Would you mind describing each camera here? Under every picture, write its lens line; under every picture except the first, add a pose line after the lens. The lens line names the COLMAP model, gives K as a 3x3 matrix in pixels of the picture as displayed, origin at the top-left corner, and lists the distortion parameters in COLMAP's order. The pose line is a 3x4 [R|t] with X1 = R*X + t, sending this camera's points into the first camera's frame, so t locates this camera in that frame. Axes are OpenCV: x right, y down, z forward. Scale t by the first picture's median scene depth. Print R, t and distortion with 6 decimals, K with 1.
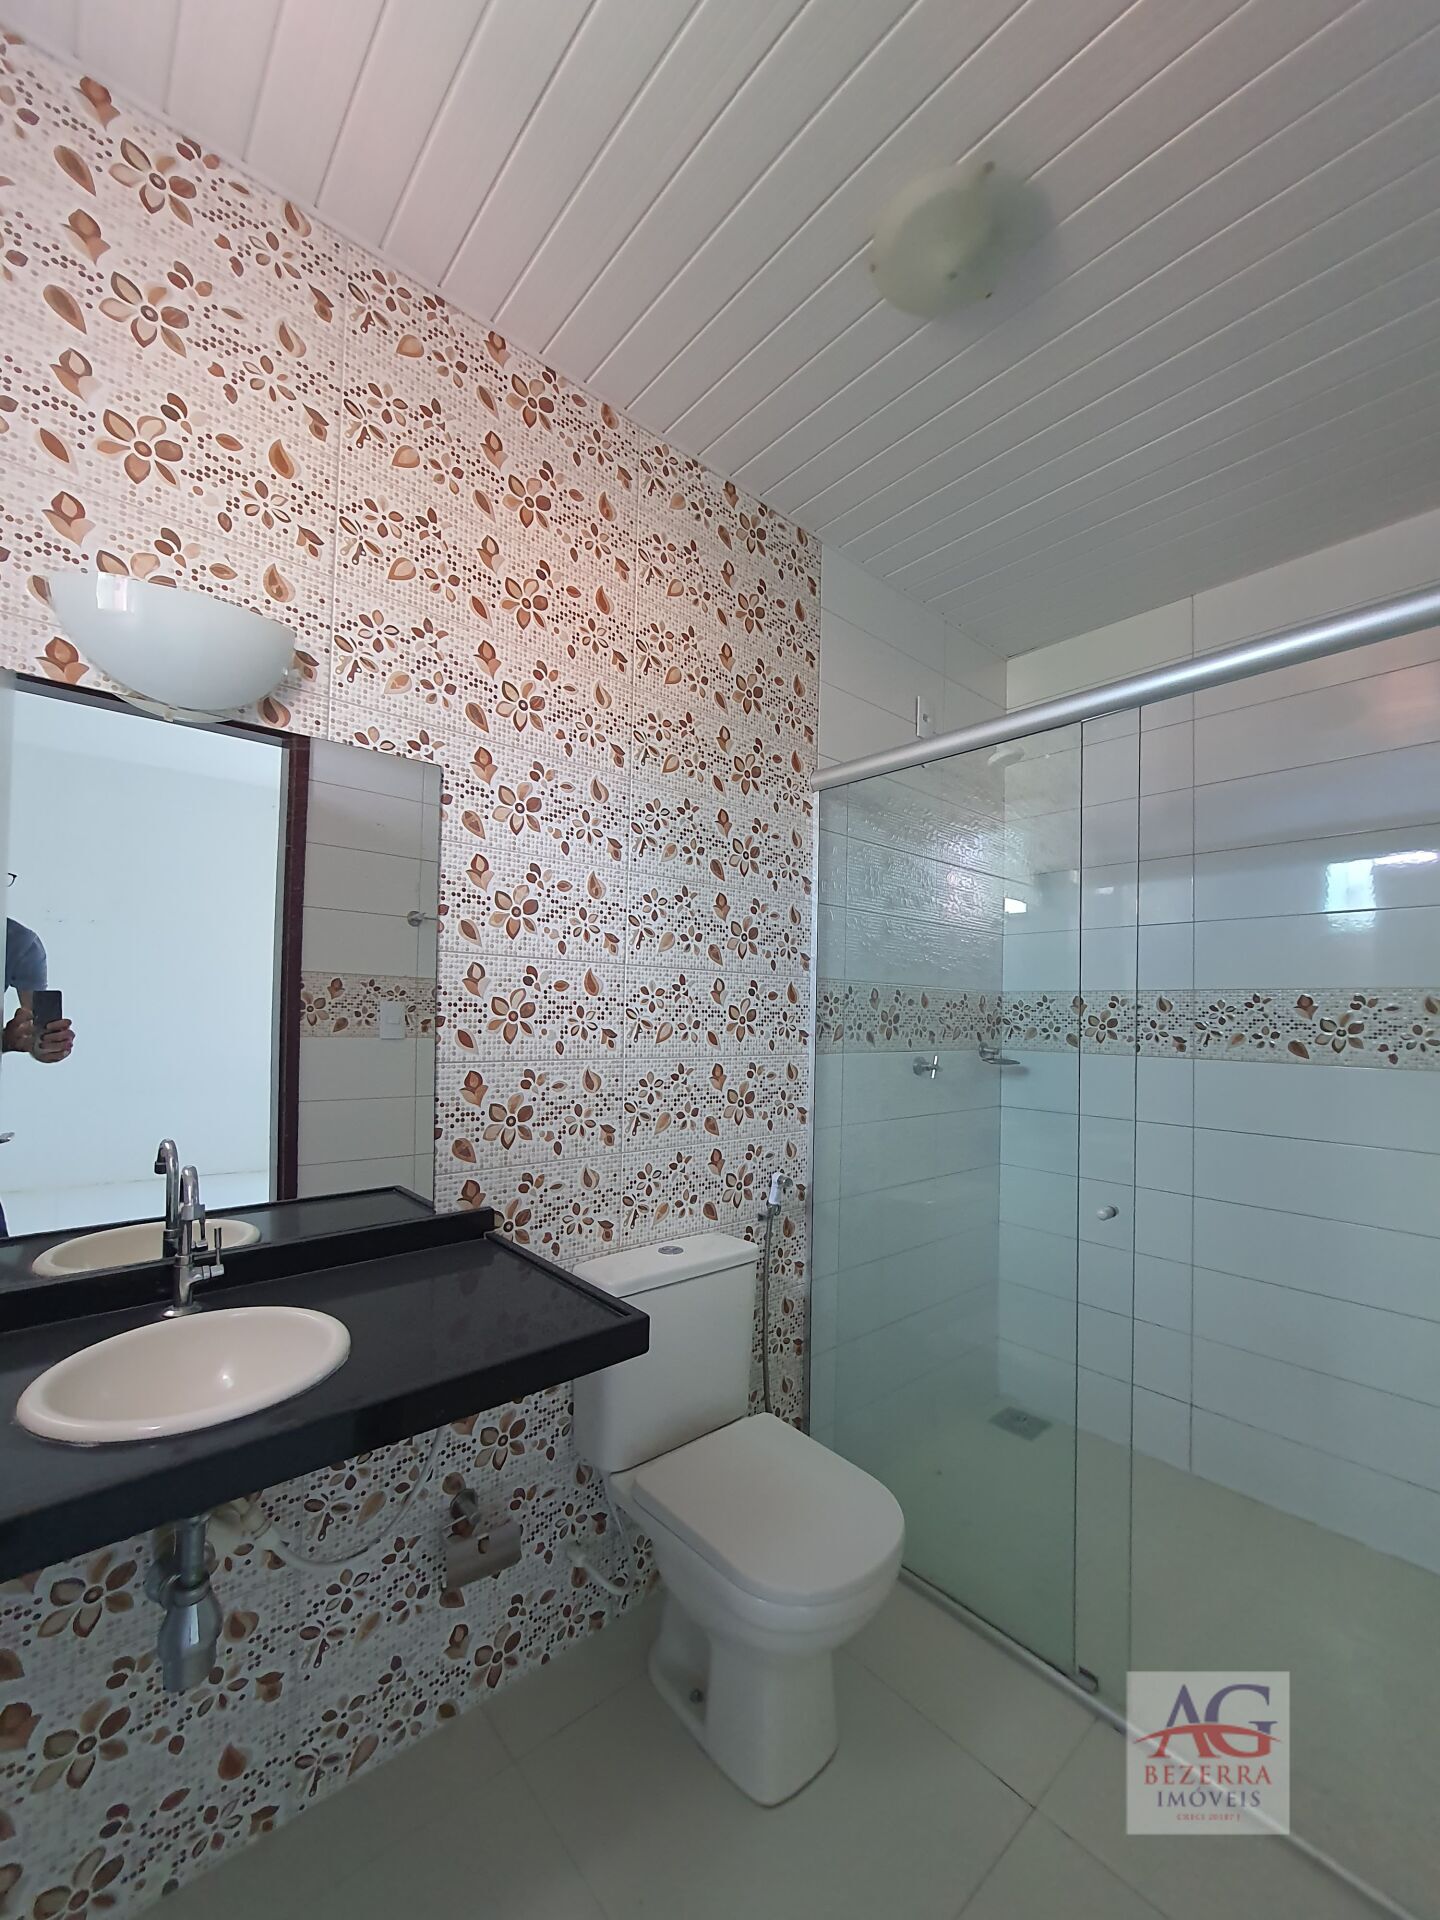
lens RADIAL K [[764.2, 0, 724.0], [0, 764.2, 965.7], [0, 0, 1]] dist [-0.004353, 0.000131]
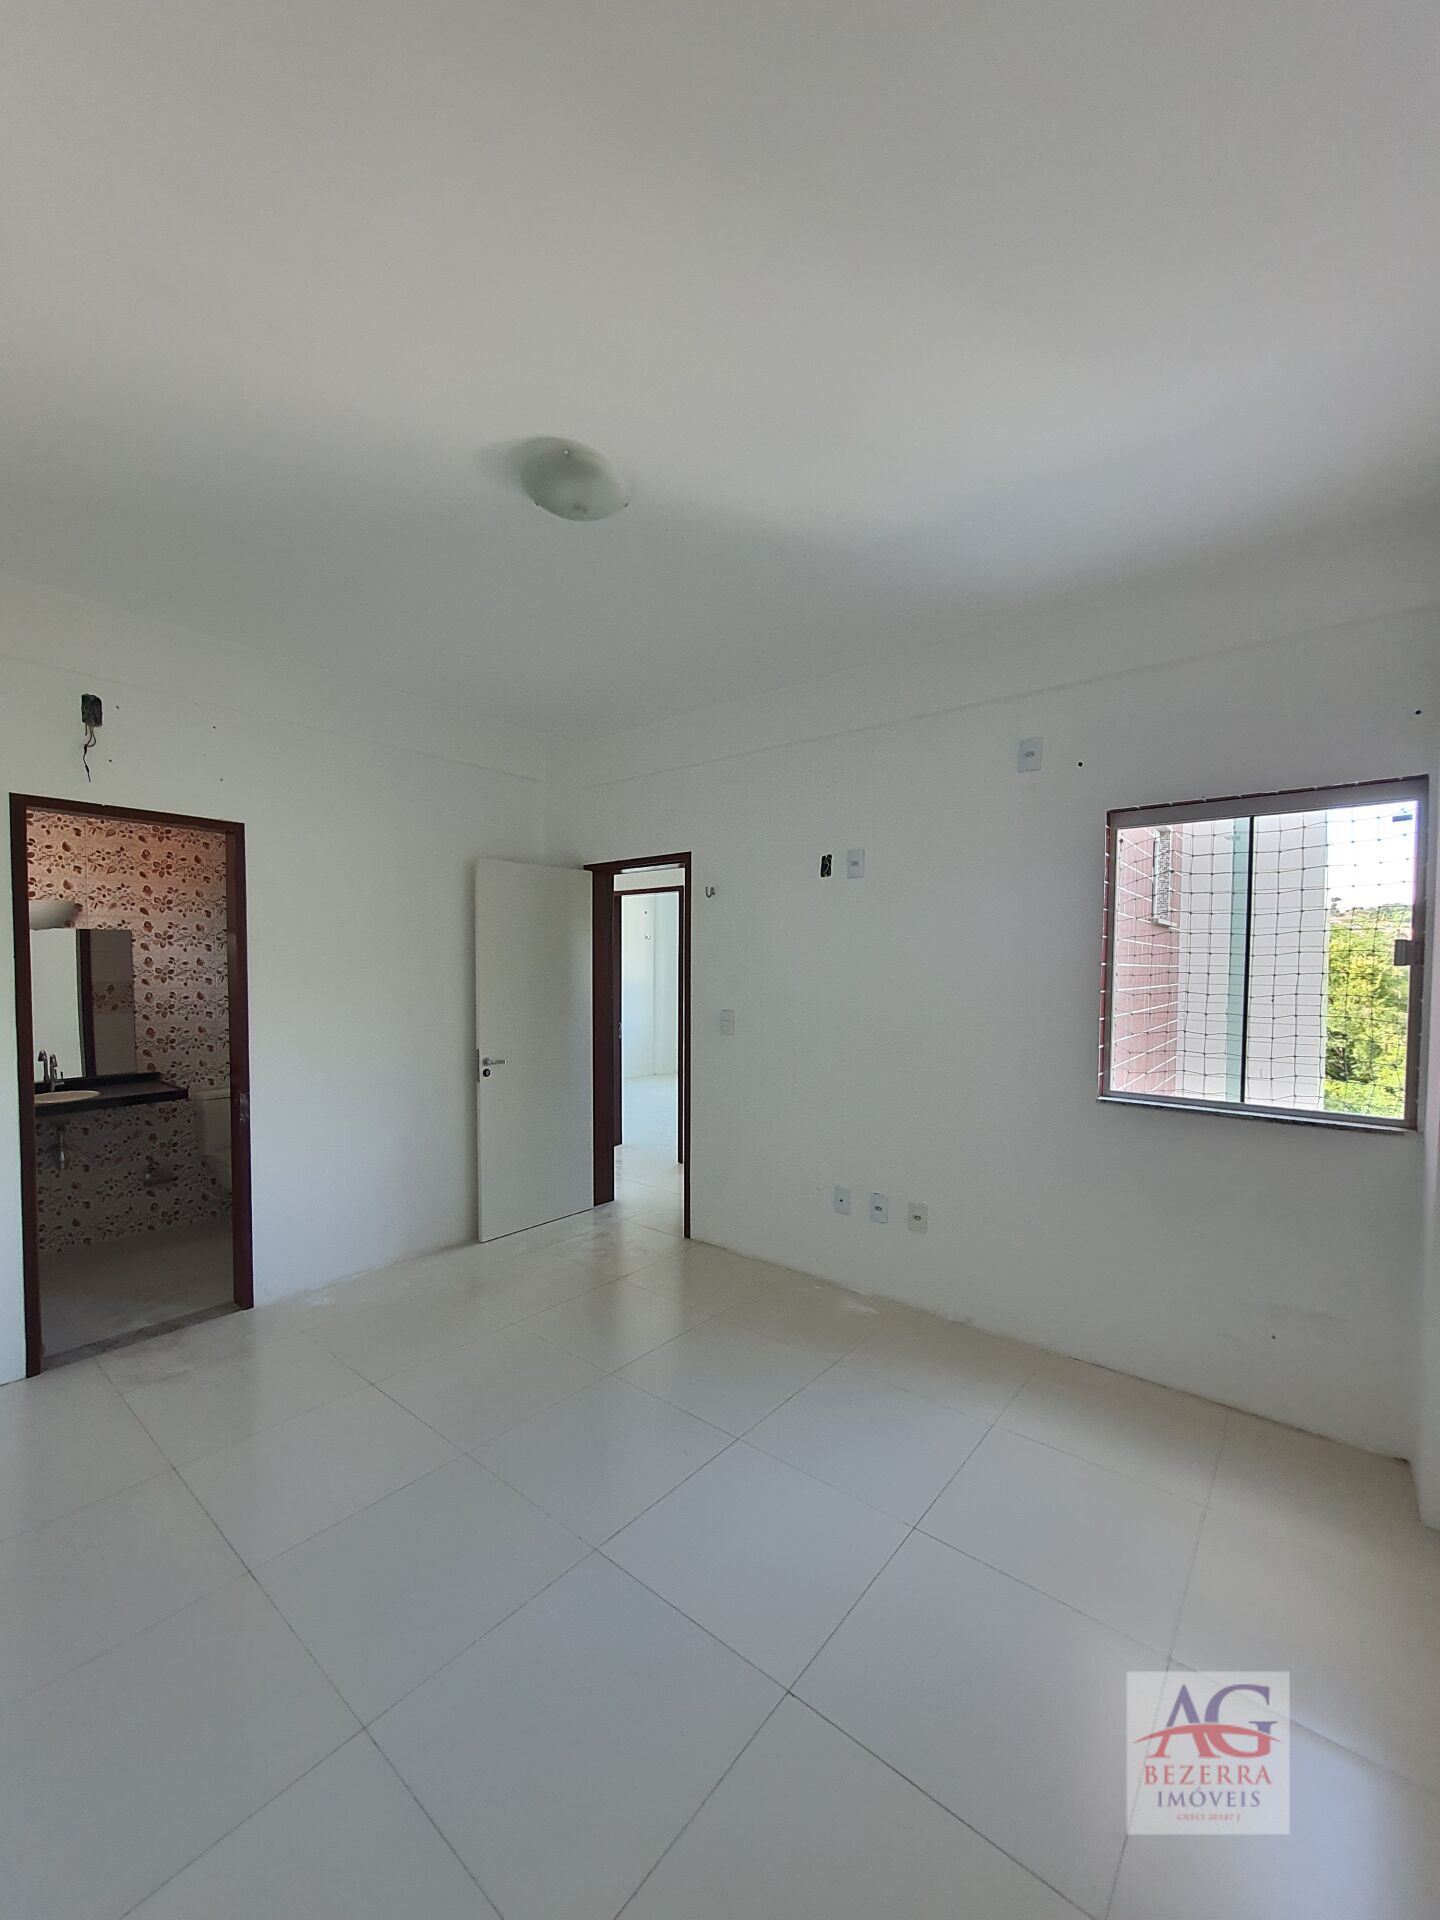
lens RADIAL K [[764.2, 0, 717.1], [0, 764.2, 966.9], [0, 0, 1]] dist [-0.004353, 0.000131]
pose [[0.987162, -0.018913, 0.158600, 1.425041], [0.007641, 0.997420, 0.071383, -0.303546], [-0.159541, -0.069255, 0.984759, -2.335891]]
